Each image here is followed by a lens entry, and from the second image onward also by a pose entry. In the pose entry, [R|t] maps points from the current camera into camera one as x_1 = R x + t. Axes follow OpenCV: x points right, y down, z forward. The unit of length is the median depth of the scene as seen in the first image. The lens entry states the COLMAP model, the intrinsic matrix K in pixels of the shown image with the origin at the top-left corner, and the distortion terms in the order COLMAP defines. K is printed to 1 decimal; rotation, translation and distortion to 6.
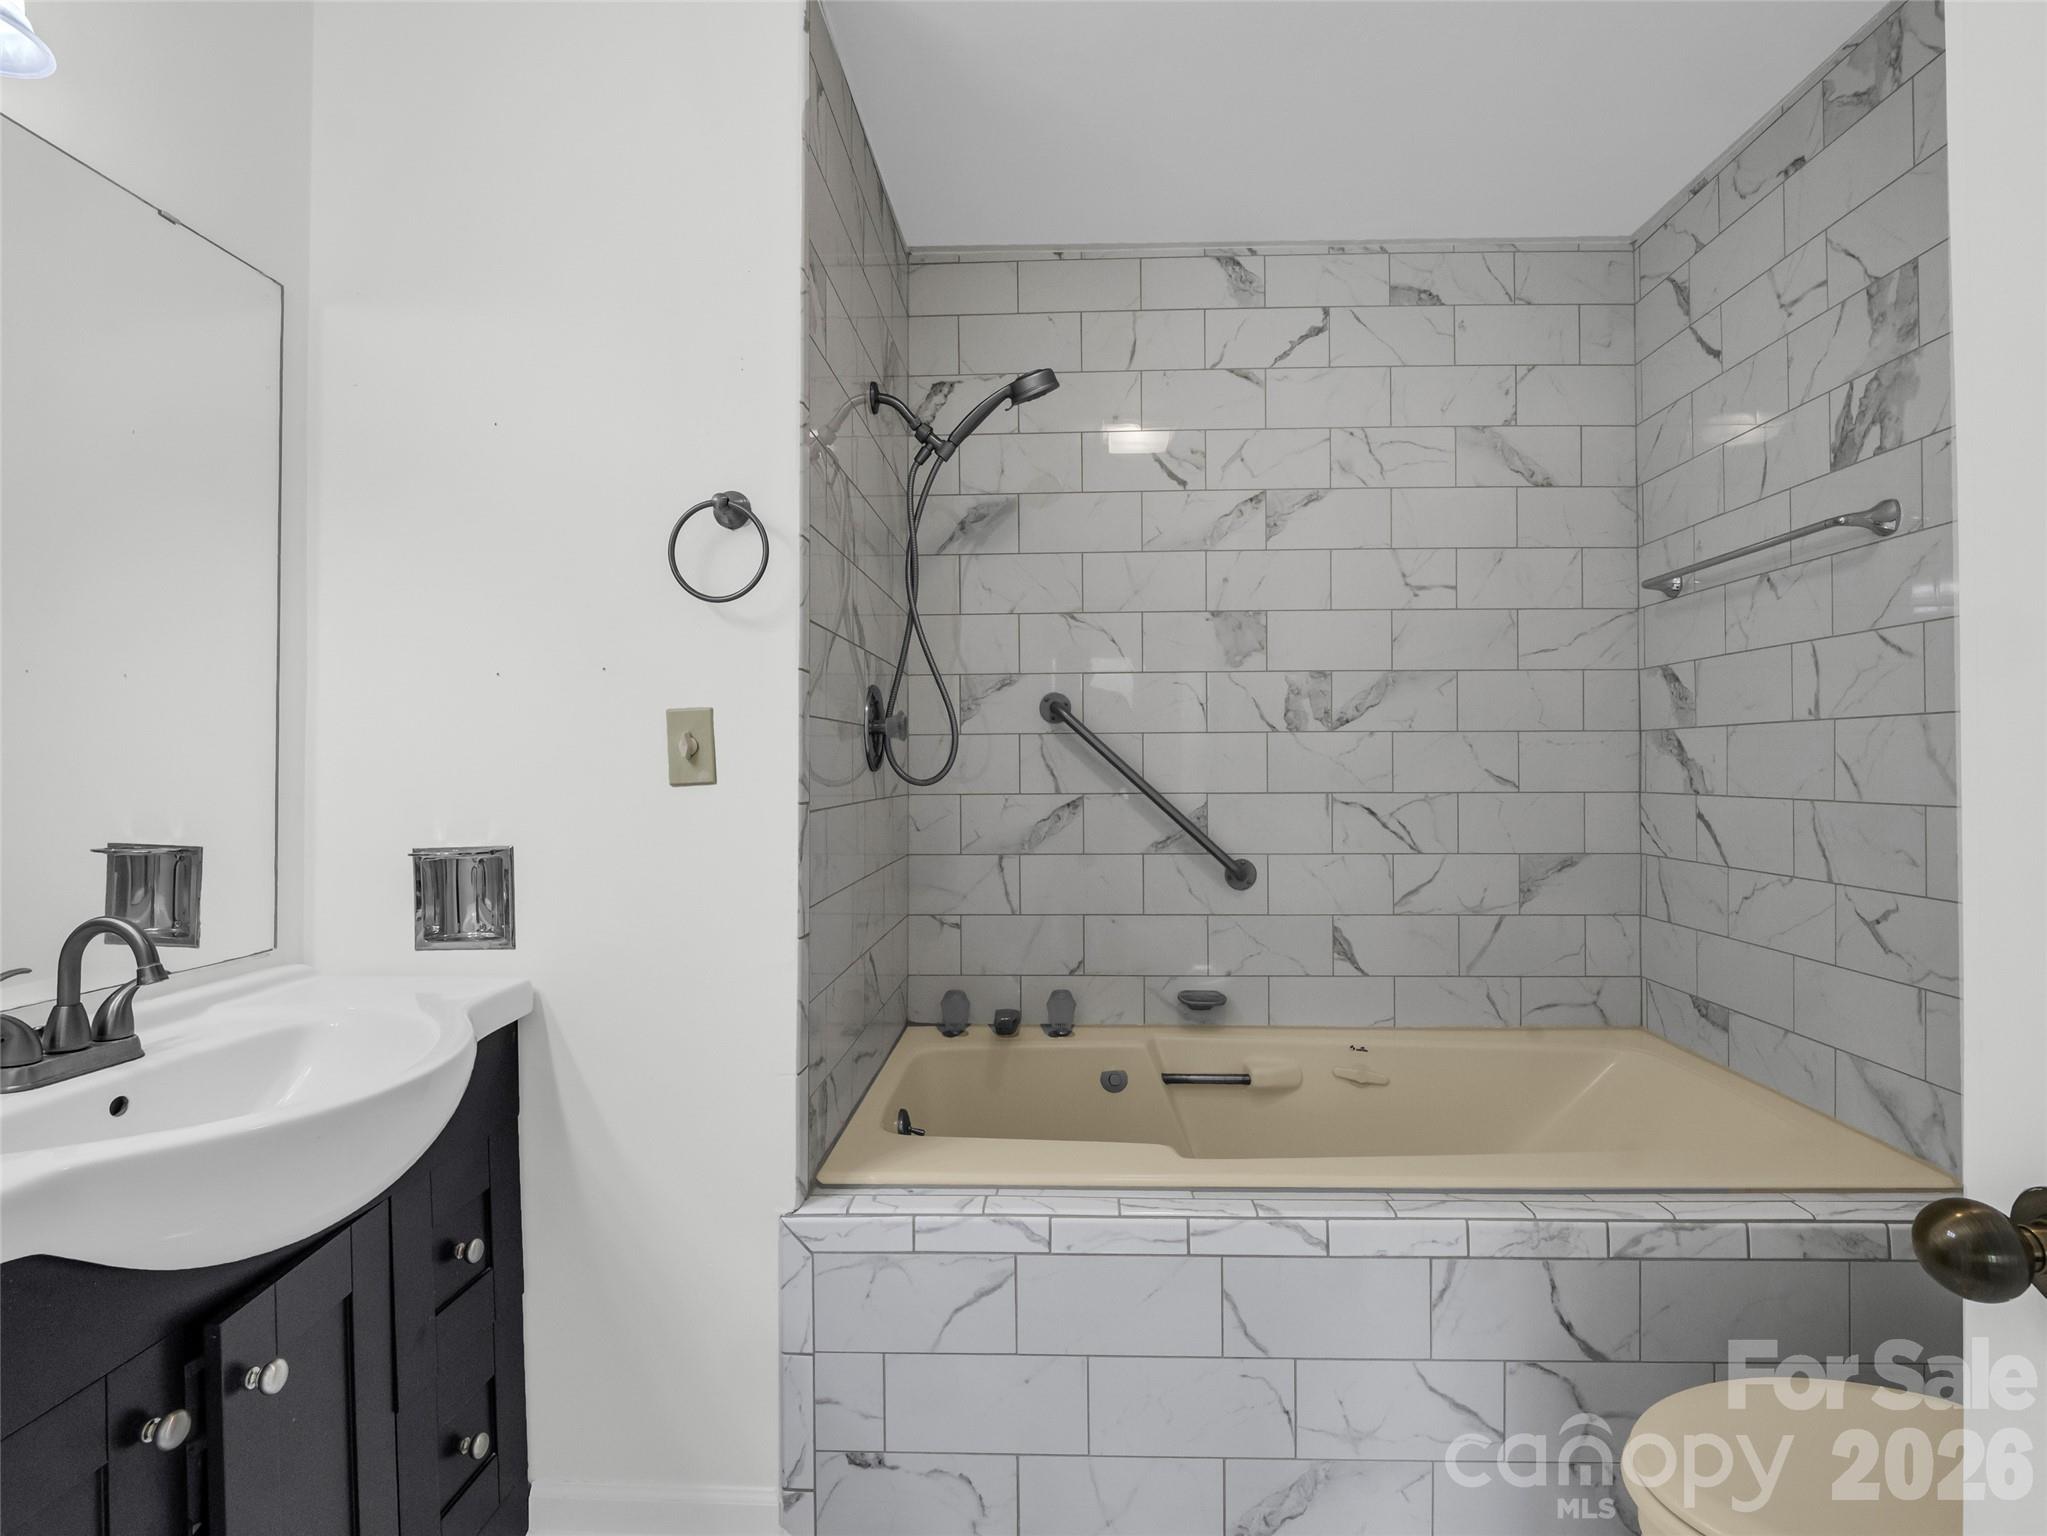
lens RADIAL K [[1004.7, 0, 1024.6], [0, 1004.7, 758.2], [0, 0, 1]] dist [-0.017612, -0.001362]
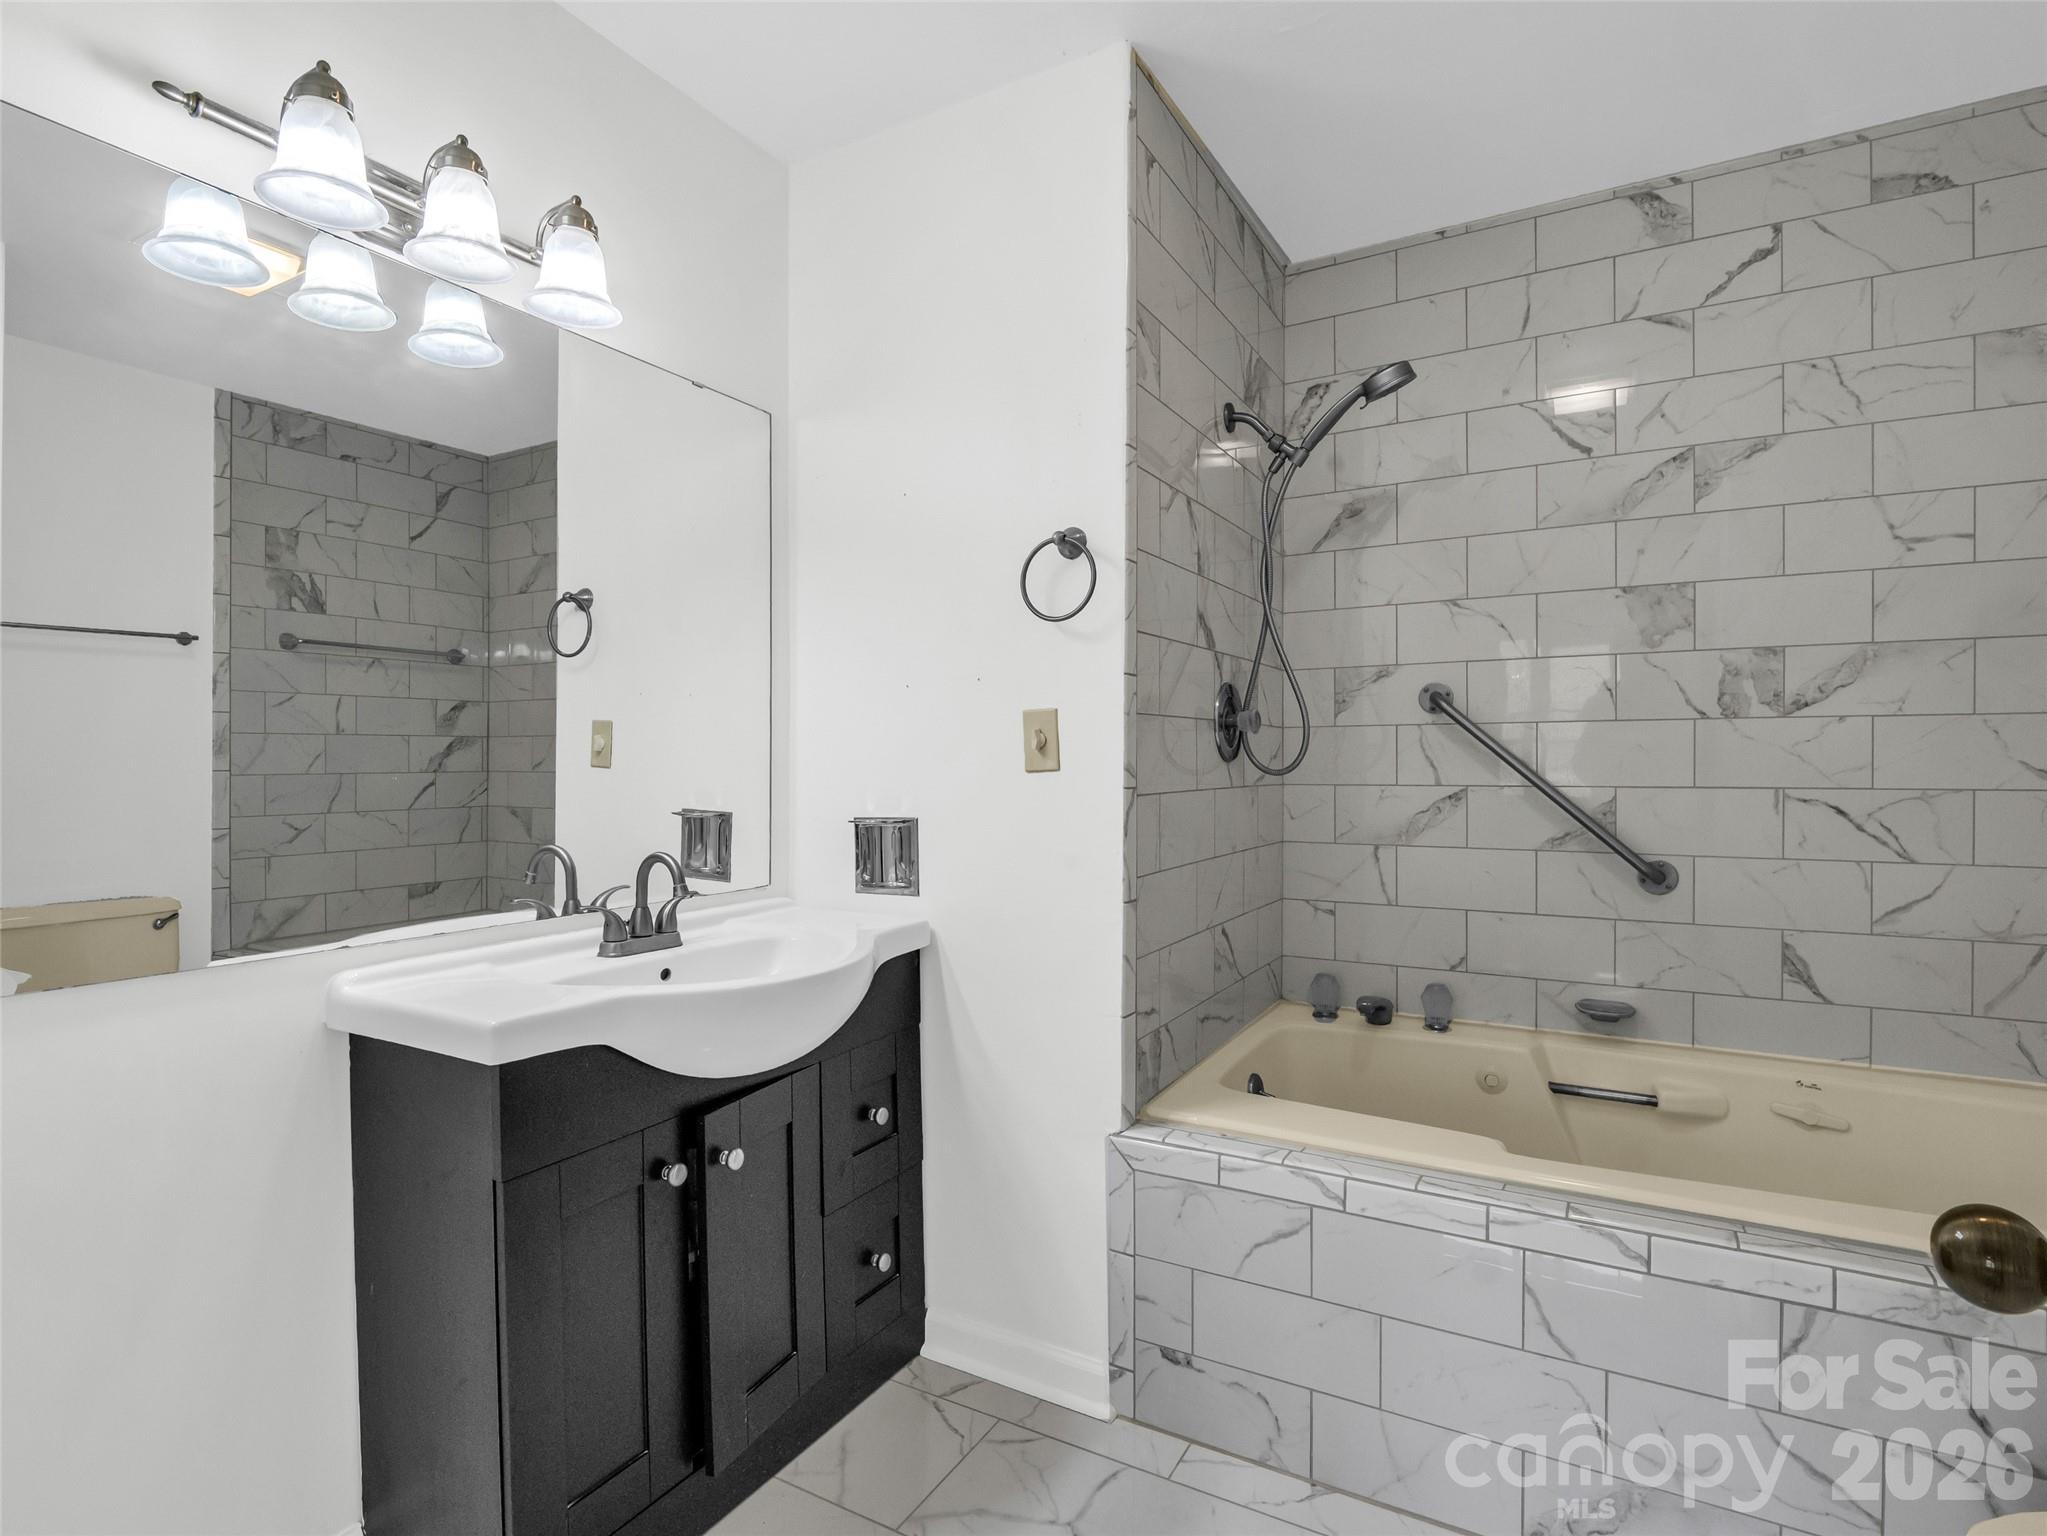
lens RADIAL K [[1004.7, 0, 1031.3], [0, 1004.7, 764.5], [0, 0, 1]] dist [-0.017612, -0.001362]
pose [[0.893134, 0.002977, -0.449781, 0.198173], [0.003206, 0.999911, 0.012984, 0.001866], [0.449779, -0.013039, 0.893044, -0.095195]]
